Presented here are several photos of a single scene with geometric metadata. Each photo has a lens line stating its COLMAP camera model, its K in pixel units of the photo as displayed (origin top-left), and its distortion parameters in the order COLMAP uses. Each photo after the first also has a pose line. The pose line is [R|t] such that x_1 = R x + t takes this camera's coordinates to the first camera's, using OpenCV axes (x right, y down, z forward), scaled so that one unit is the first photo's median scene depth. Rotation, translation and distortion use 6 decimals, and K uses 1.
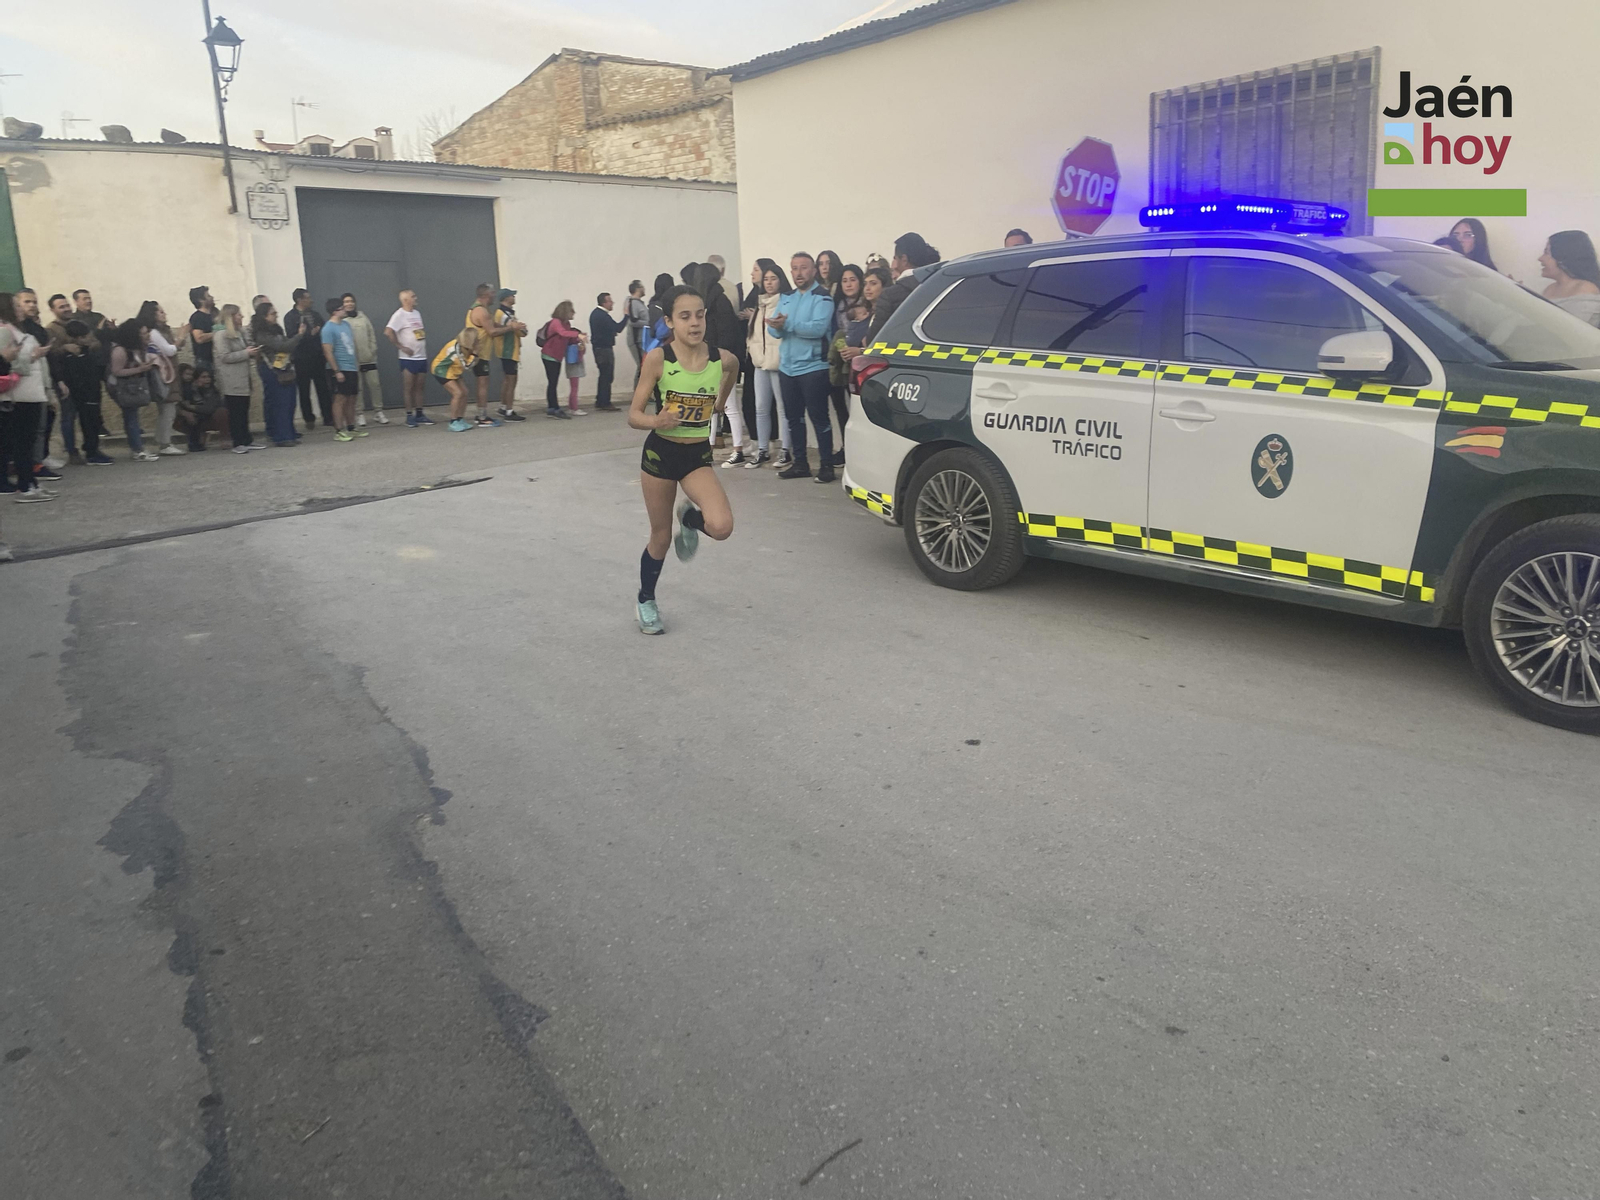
lens RADIAL K [[1147.7, 0, 793.8], [0, 1147.7, 555.9], [0, 0, 1]] dist [-0.003013, 0.001217]
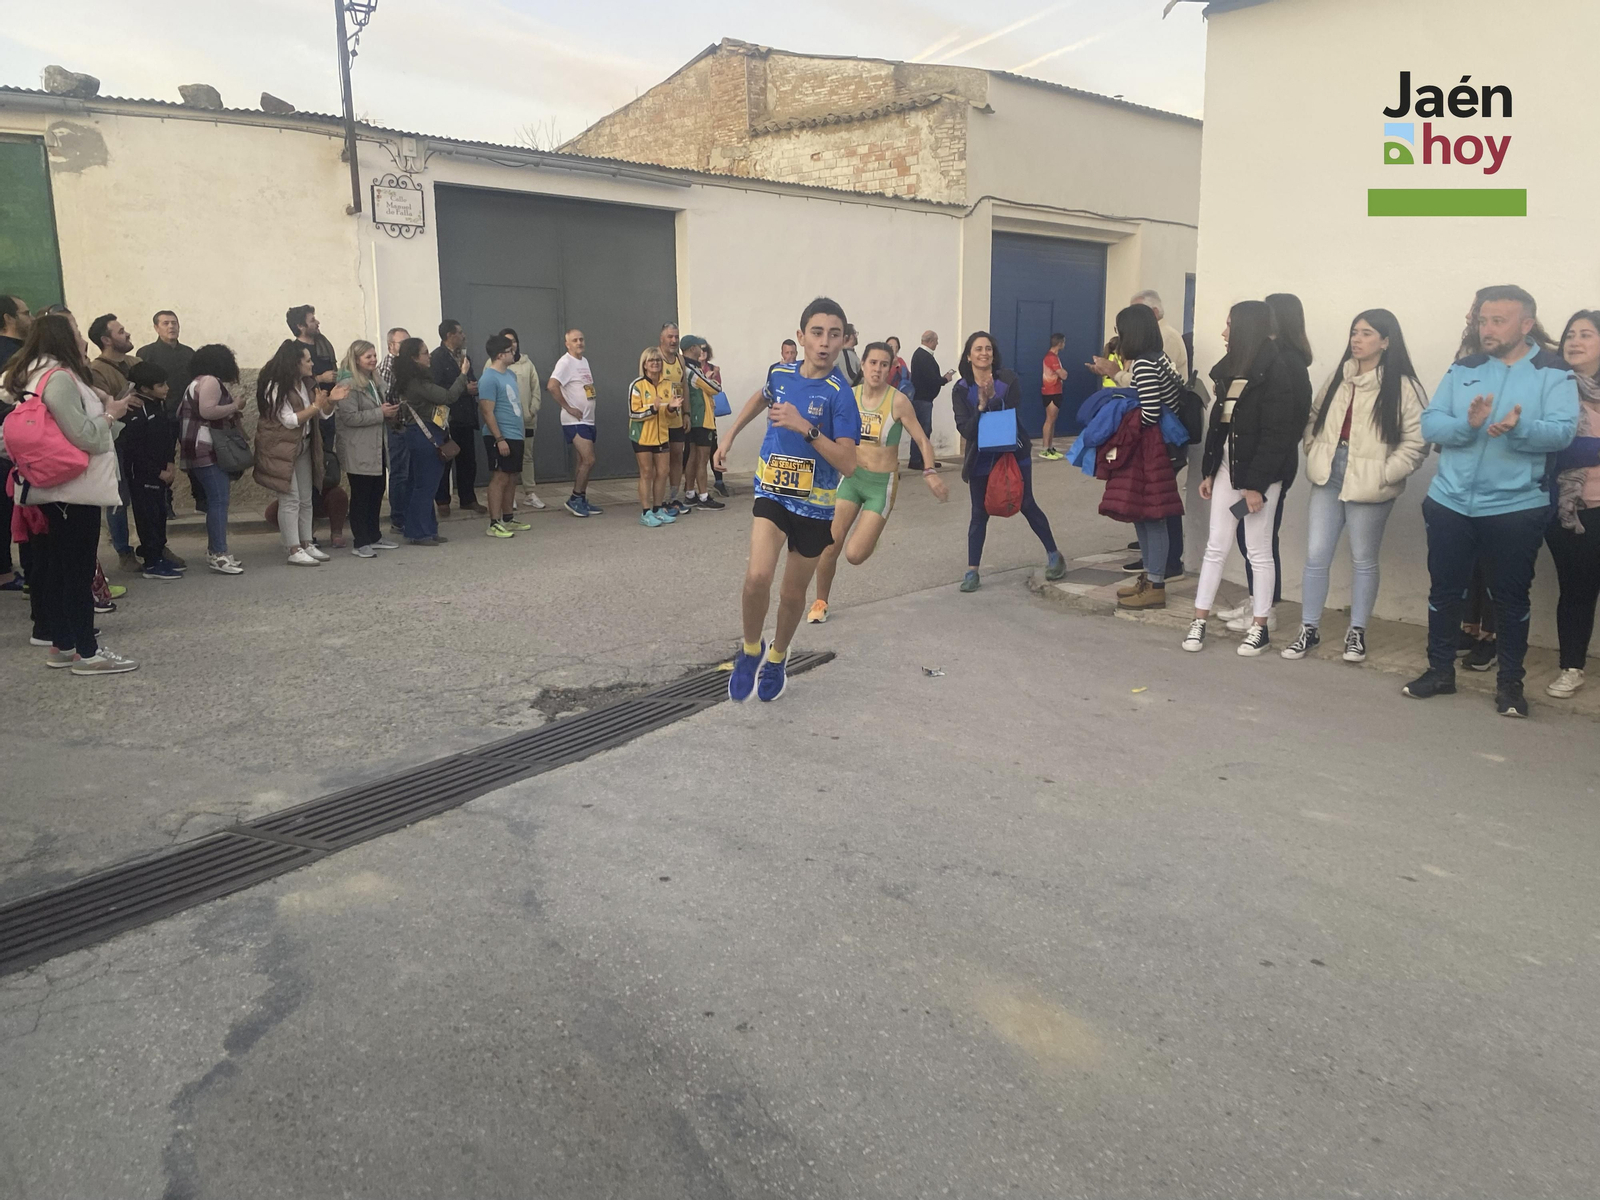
lens RADIAL K [[1166.1, 0, 807.9], [0, 1166.1, 596.2], [0, 0, 1]] dist [0.008256, -0.009550]
pose [[0.999227, 0.036308, -0.015077, -0.145728], [-0.036420, 0.999310, -0.007228, -0.049775], [0.014804, 0.007771, 0.999860, 0.214231]]
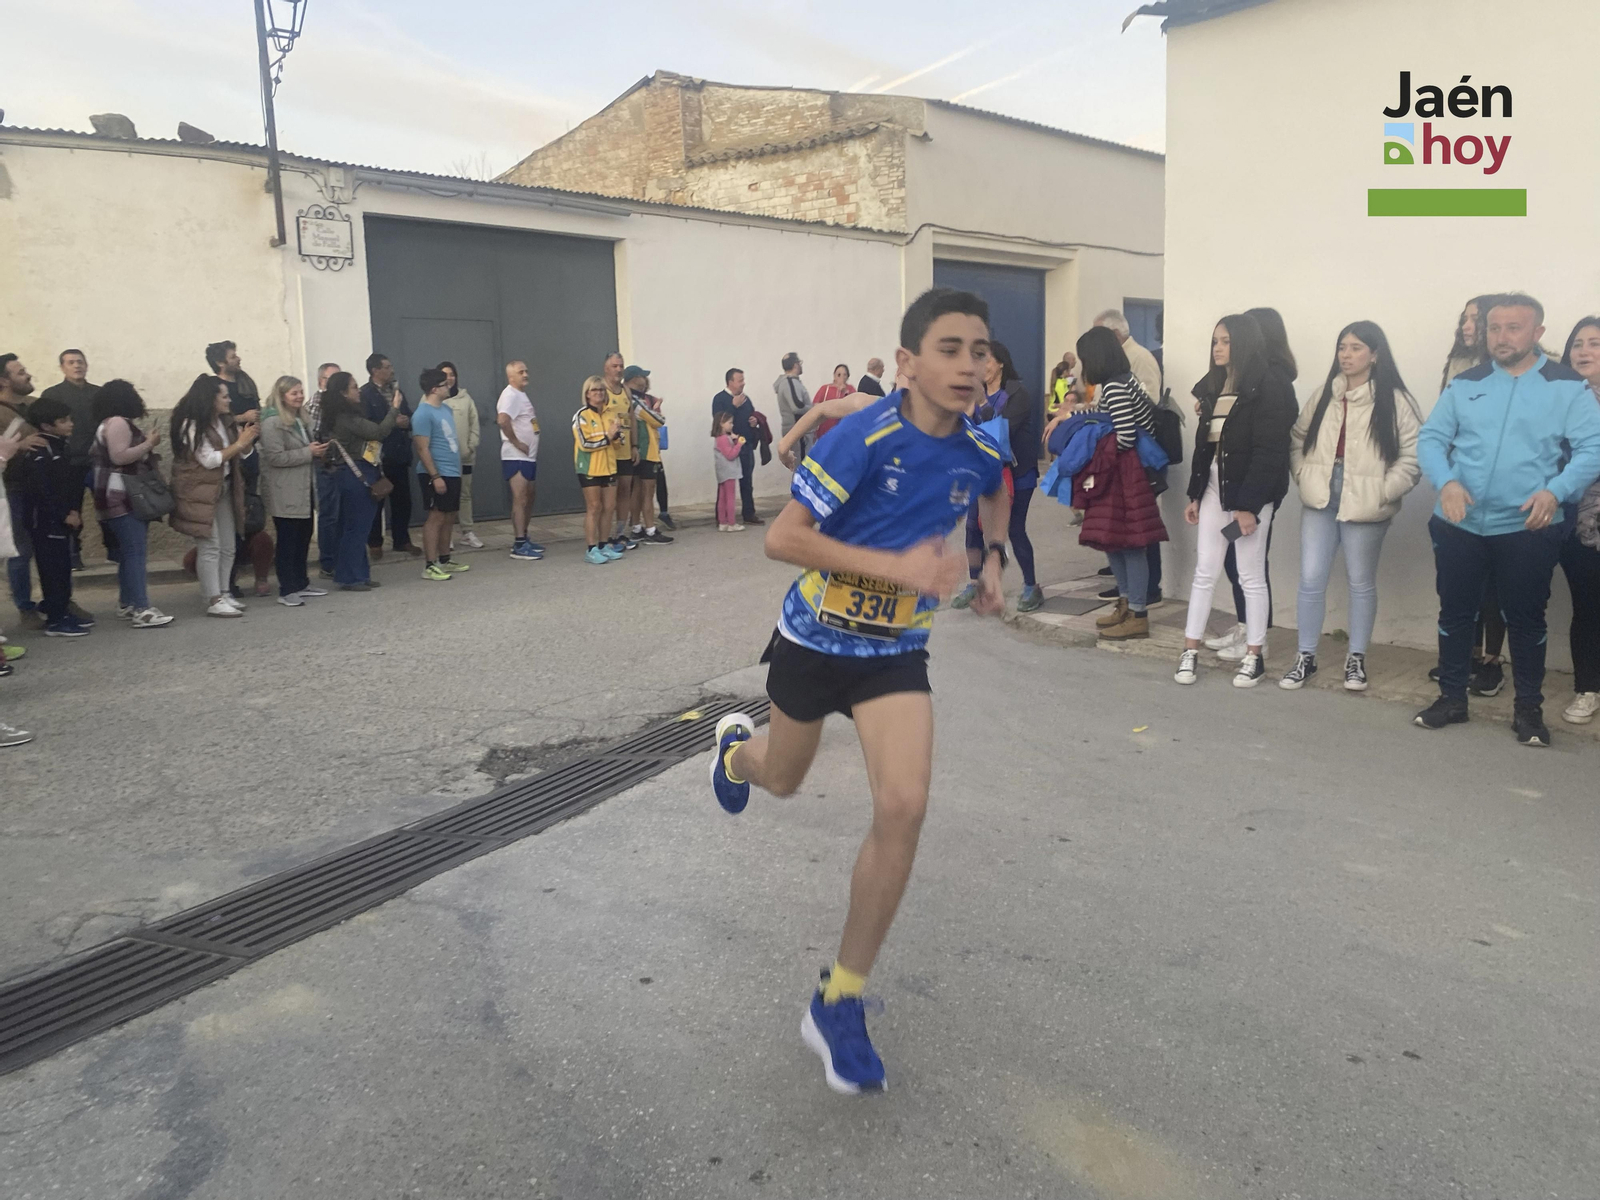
lens RADIAL K [[1172.6, 0, 803.9], [0, 1172.6, 570.8], [0, 0, 1]] dist [-0.000966, -0.000155]
pose [[0.999453, 0.009806, 0.031581, -0.153200], [-0.008026, 0.998398, -0.056004, -0.052242], [-0.032079, 0.055719, 0.997931, 0.234439]]
